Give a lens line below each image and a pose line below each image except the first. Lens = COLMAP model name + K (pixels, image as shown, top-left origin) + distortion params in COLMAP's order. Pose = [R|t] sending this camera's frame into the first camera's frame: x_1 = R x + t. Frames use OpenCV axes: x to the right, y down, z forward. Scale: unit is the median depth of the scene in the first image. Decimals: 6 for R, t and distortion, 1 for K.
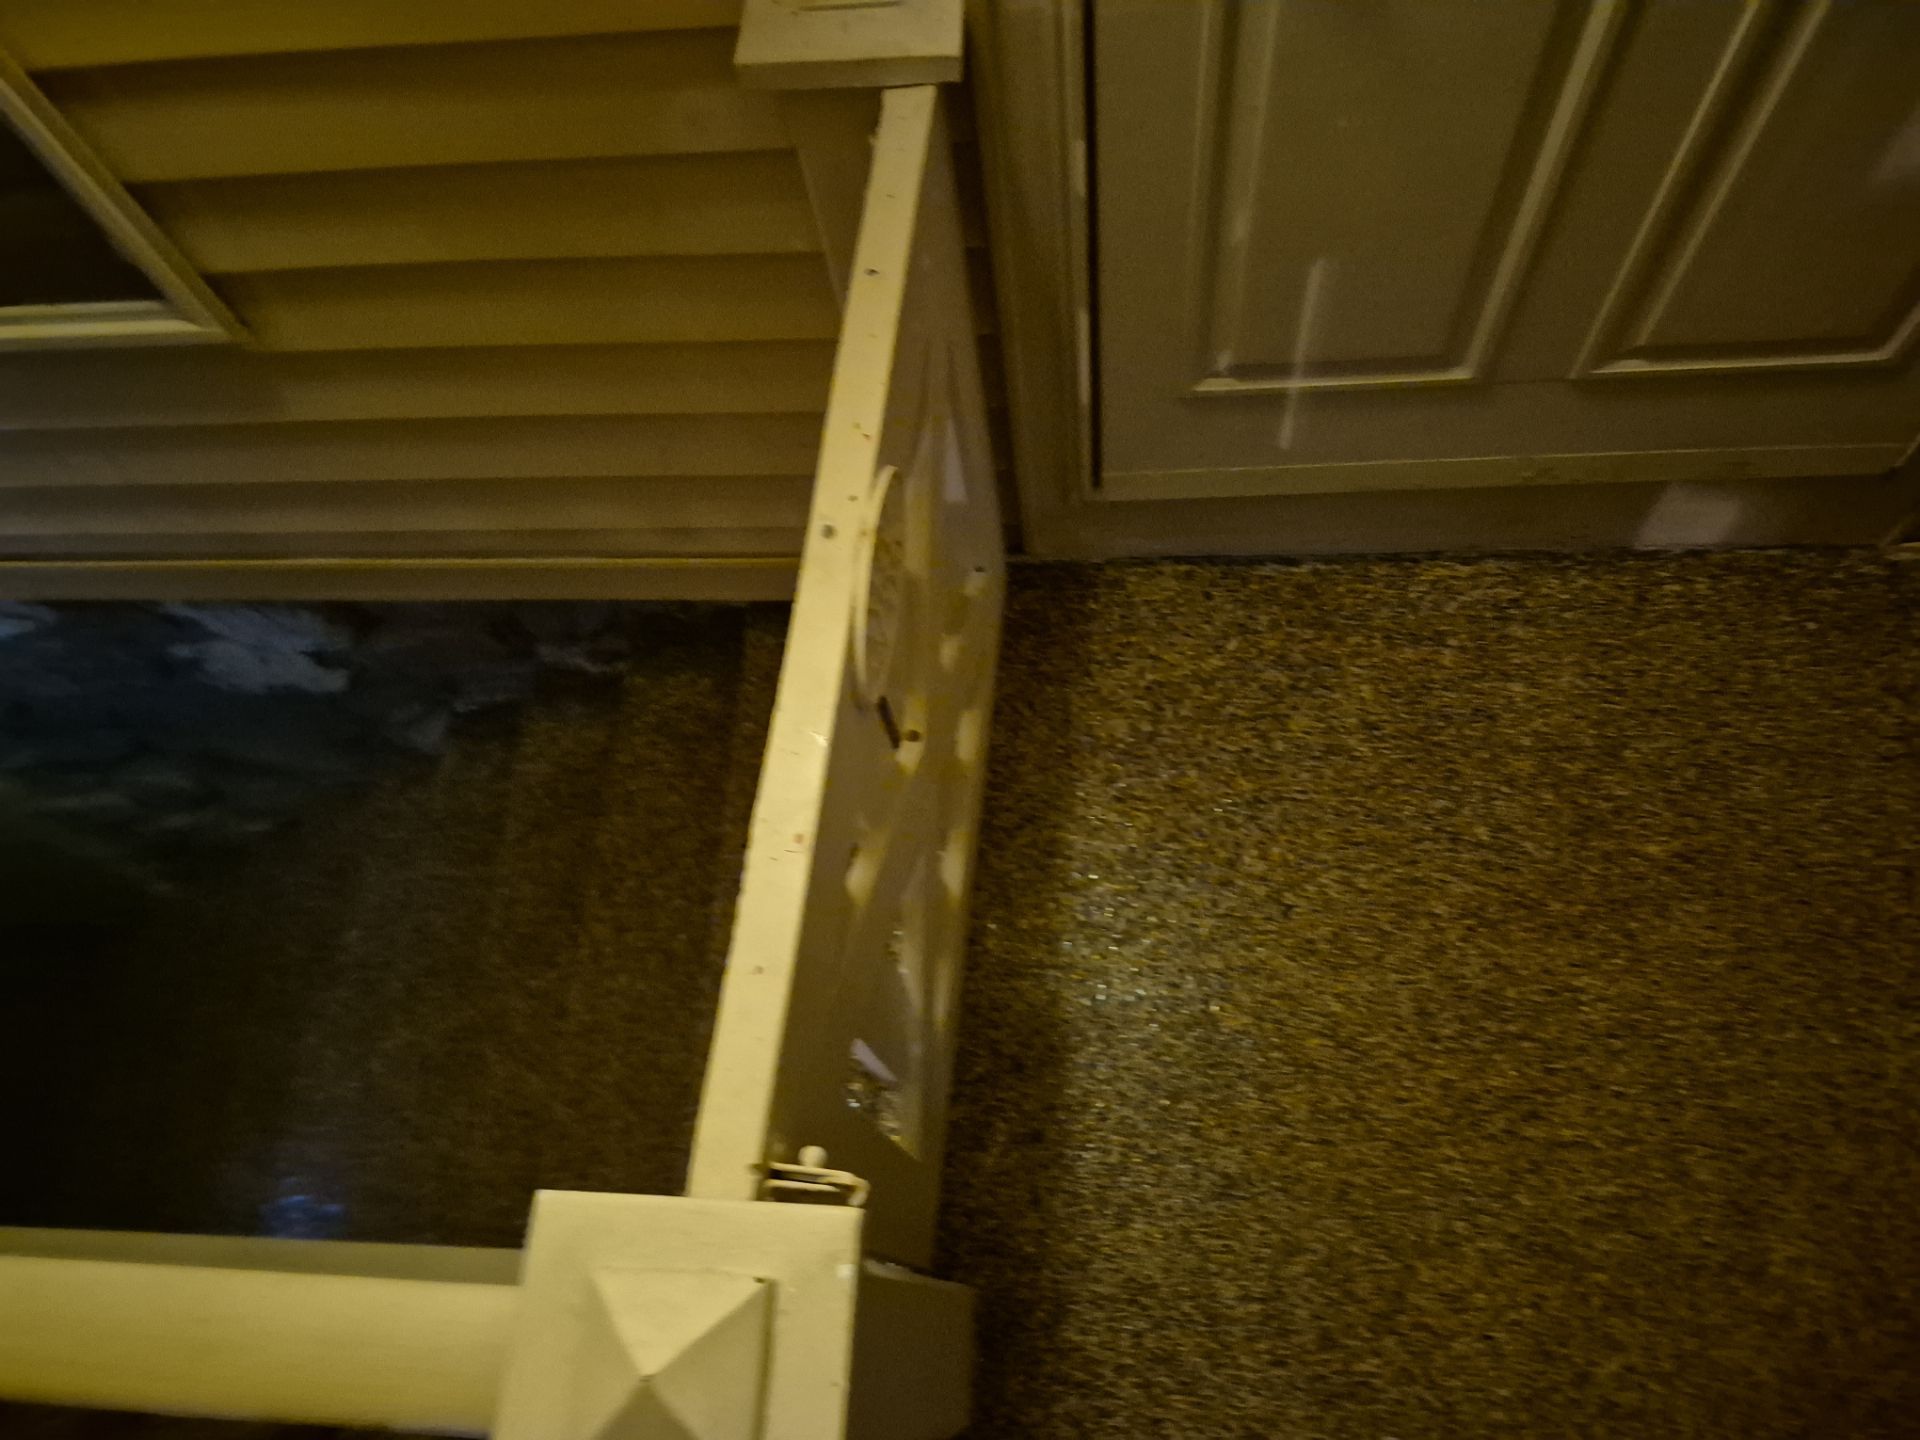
lens RADIAL K [[1360.8, 0, 992.8], [0, 1360.8, 699.0], [0, 0, 1]] dist [0.079968, -0.095485]
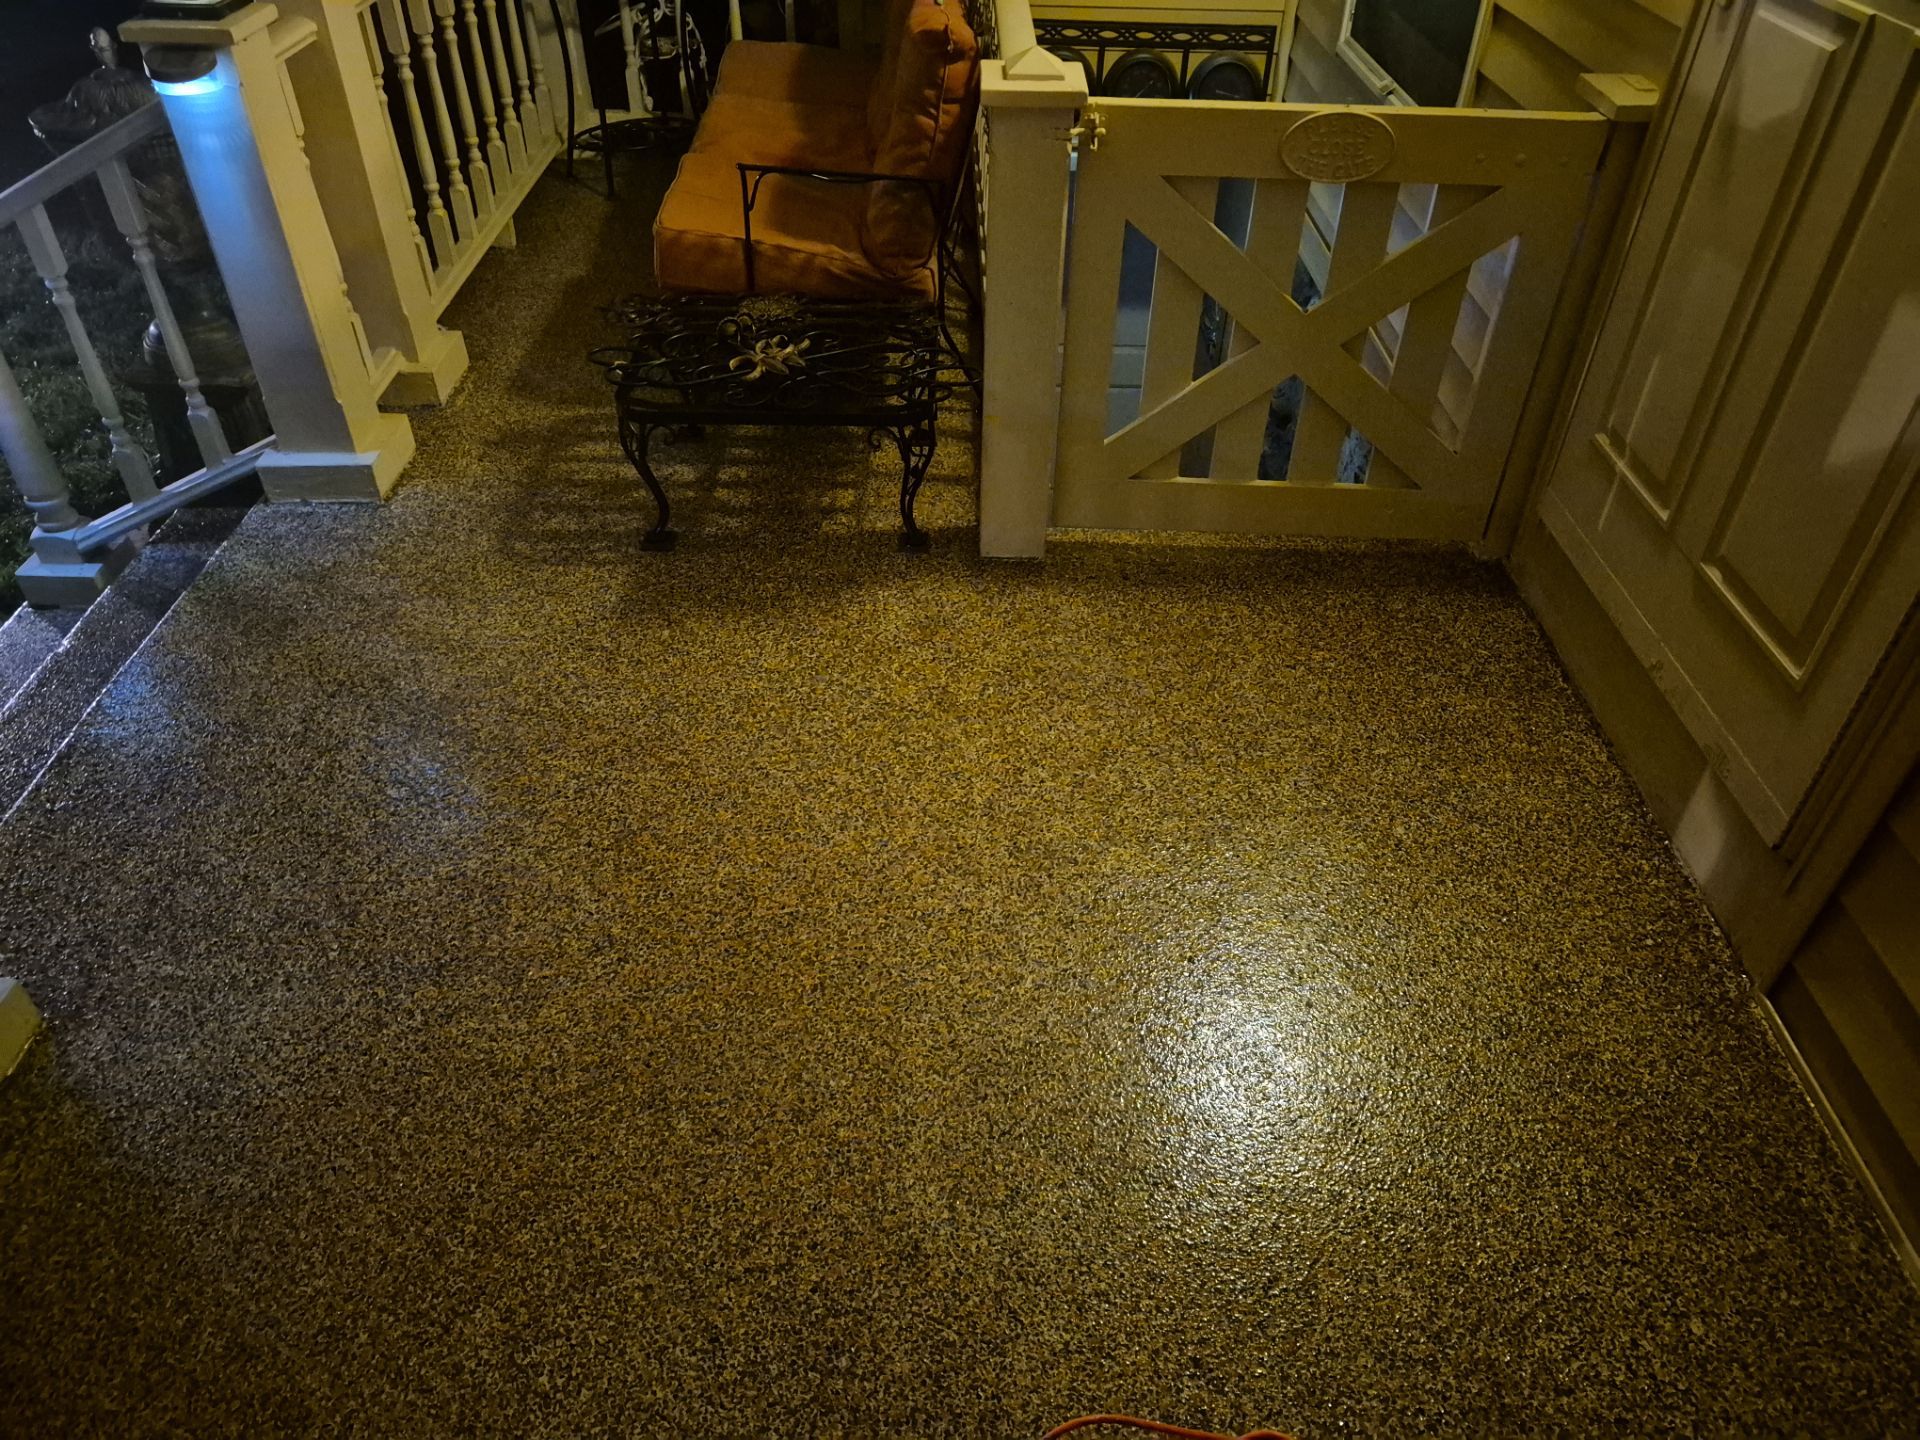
lens RADIAL K [[1360.8, 0, 956.0], [0, 1360.8, 712.6], [0, 0, 1]] dist [0.079968, -0.095485]
pose [[0.051220, 0.705594, -0.706763, 1.275132], [-0.912864, 0.320097, 0.253410, 0.124467], [0.405038, 0.632199, 0.660507, -0.116810]]
